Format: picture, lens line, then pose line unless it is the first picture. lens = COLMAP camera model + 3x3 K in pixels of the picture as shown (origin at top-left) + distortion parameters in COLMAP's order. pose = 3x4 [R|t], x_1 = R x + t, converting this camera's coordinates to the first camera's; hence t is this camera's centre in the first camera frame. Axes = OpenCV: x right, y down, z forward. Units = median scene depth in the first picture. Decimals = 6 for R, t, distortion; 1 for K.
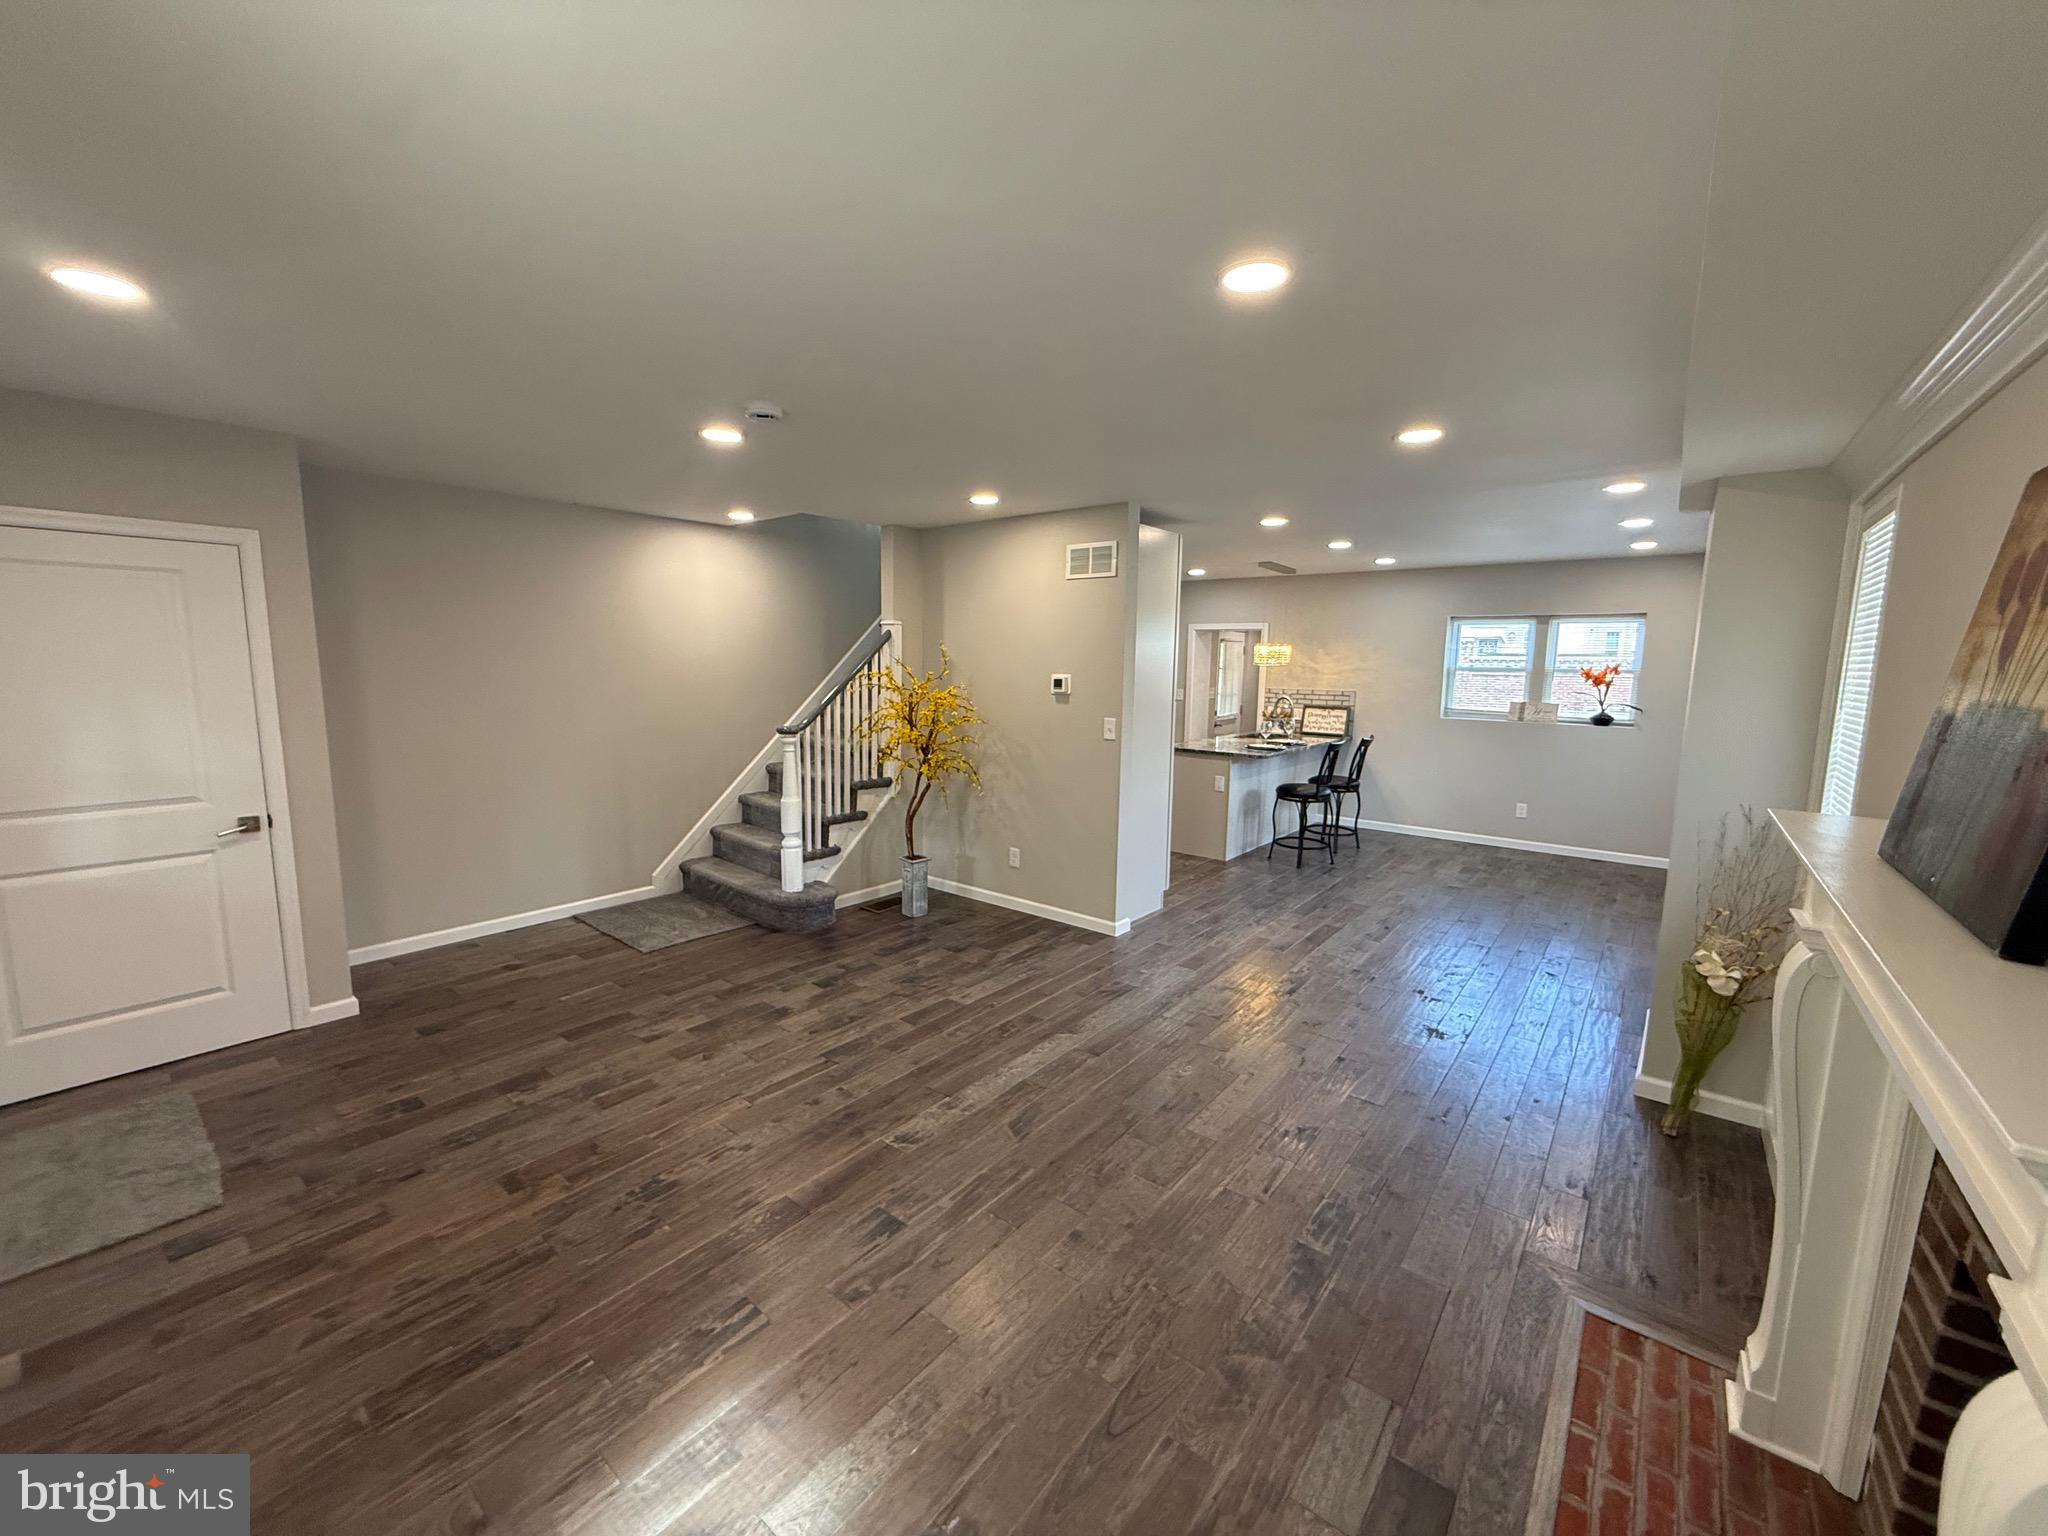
lens RADIAL K [[802.3, 0, 1012.7], [0, 802.3, 764.4], [0, 0, 1]] dist [0.001696, -0.000573]
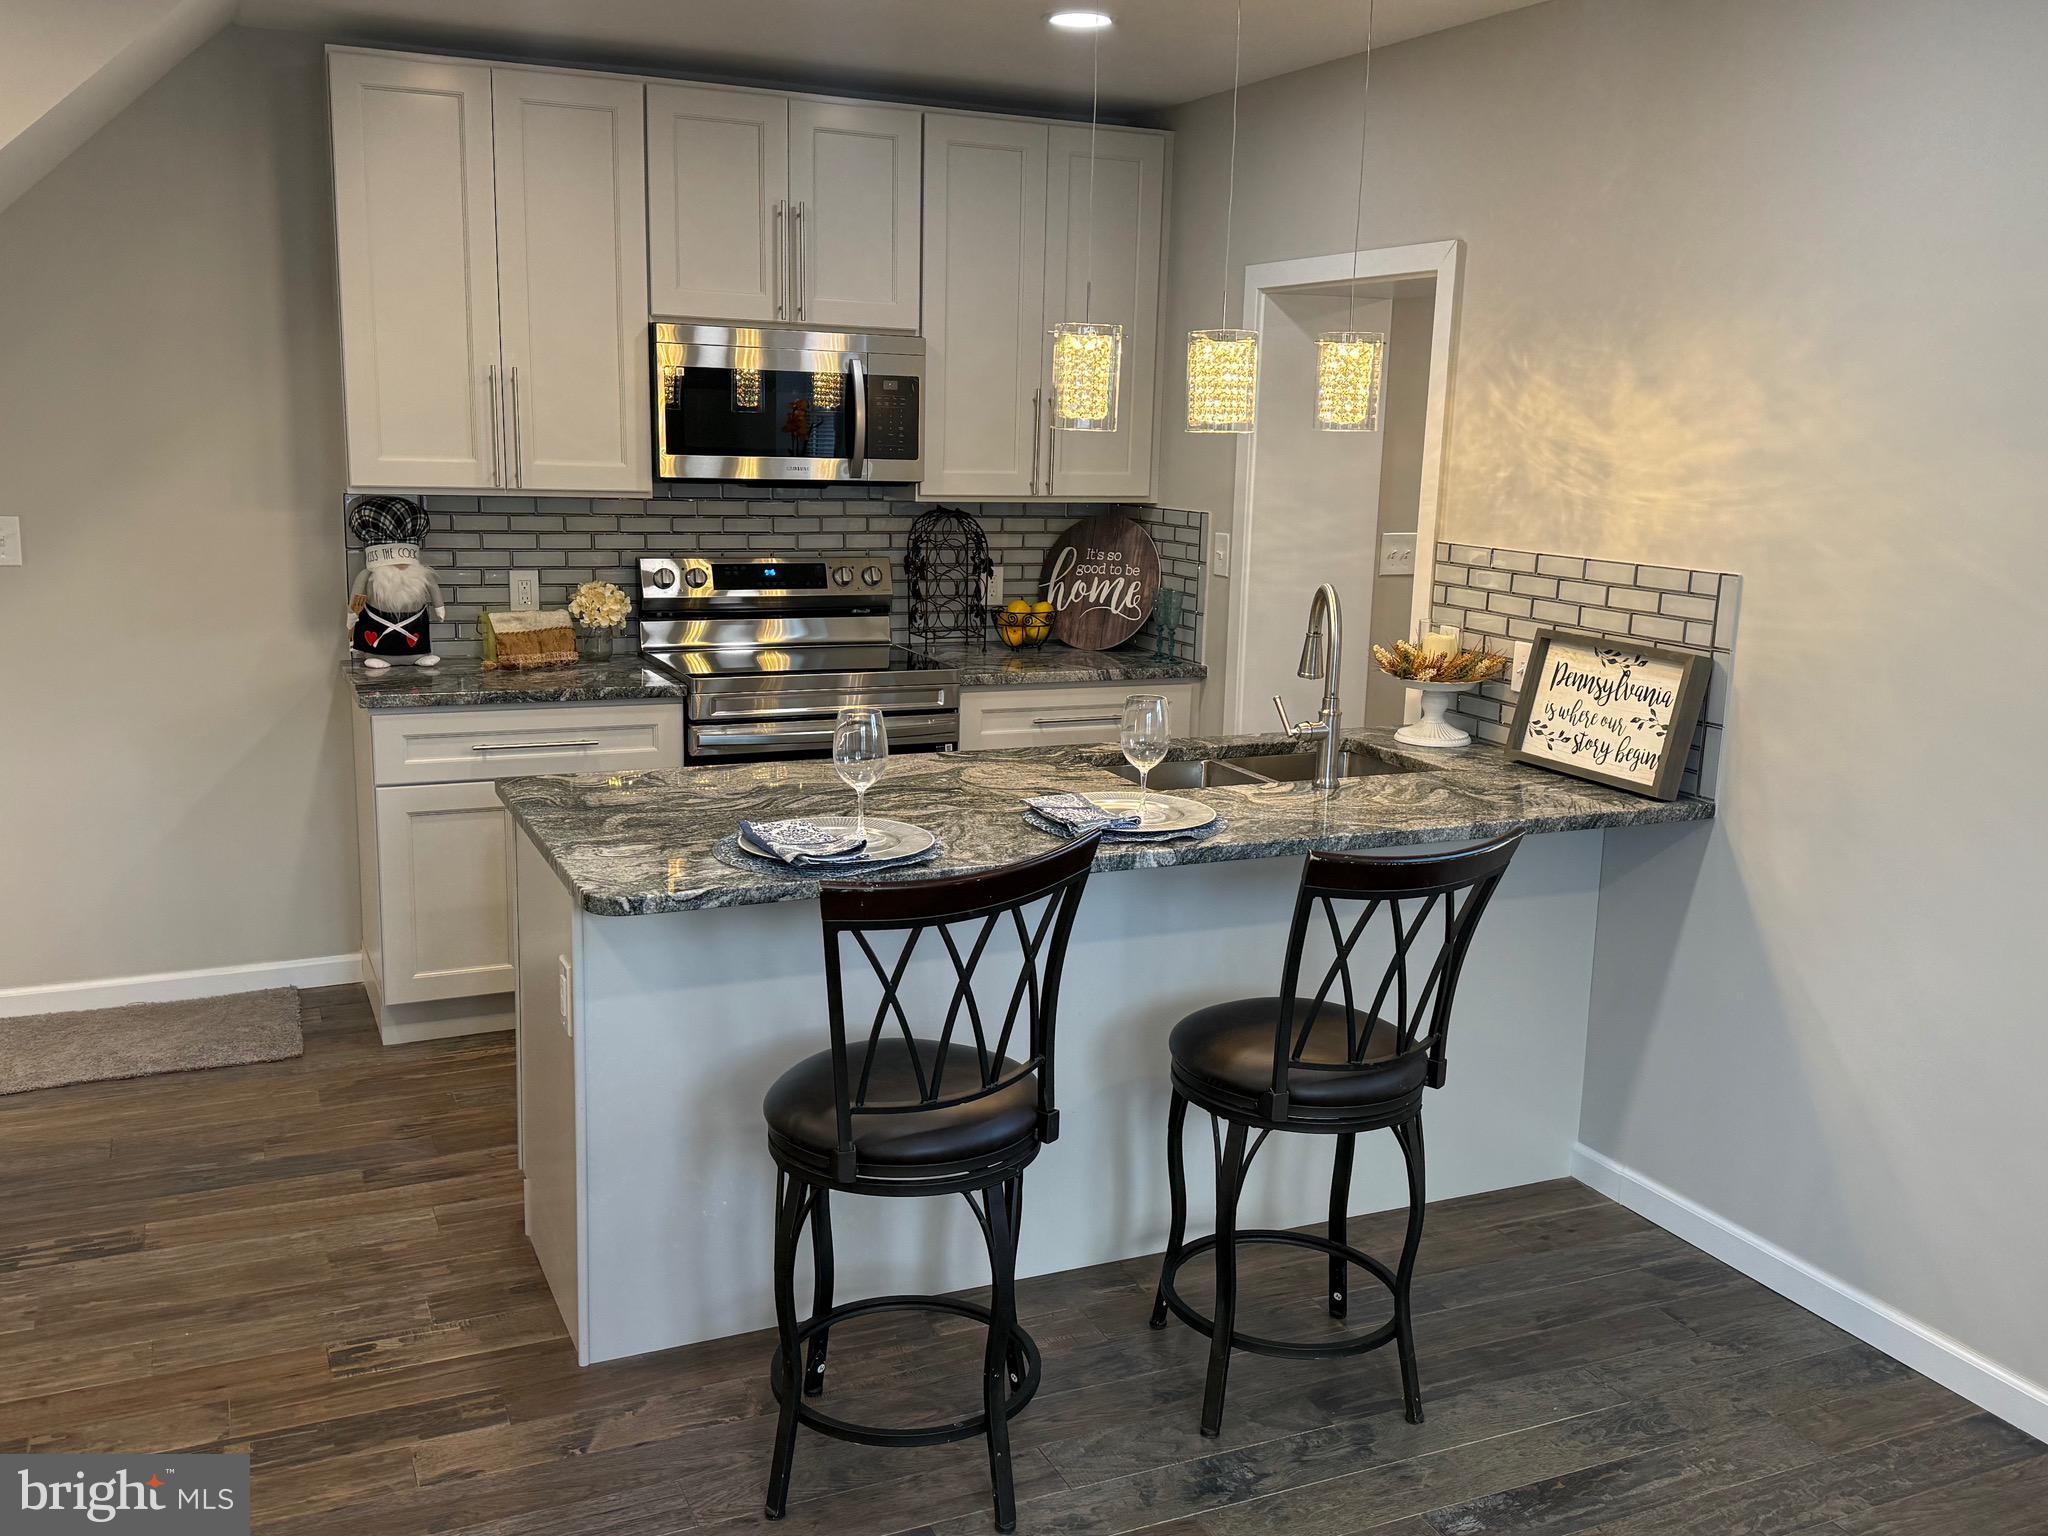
lens RADIAL K [[1805.0, 0, 1017.2], [0, 1805.0, 771.9], [0, 0, 1]] dist [0.055505, -0.007609]
pose [[0.899034, 0.096404, -0.427135, 0.578889], [-0.072741, 0.994790, 0.071419, -0.078176], [0.431795, -0.033138, 0.901363, 0.656357]]
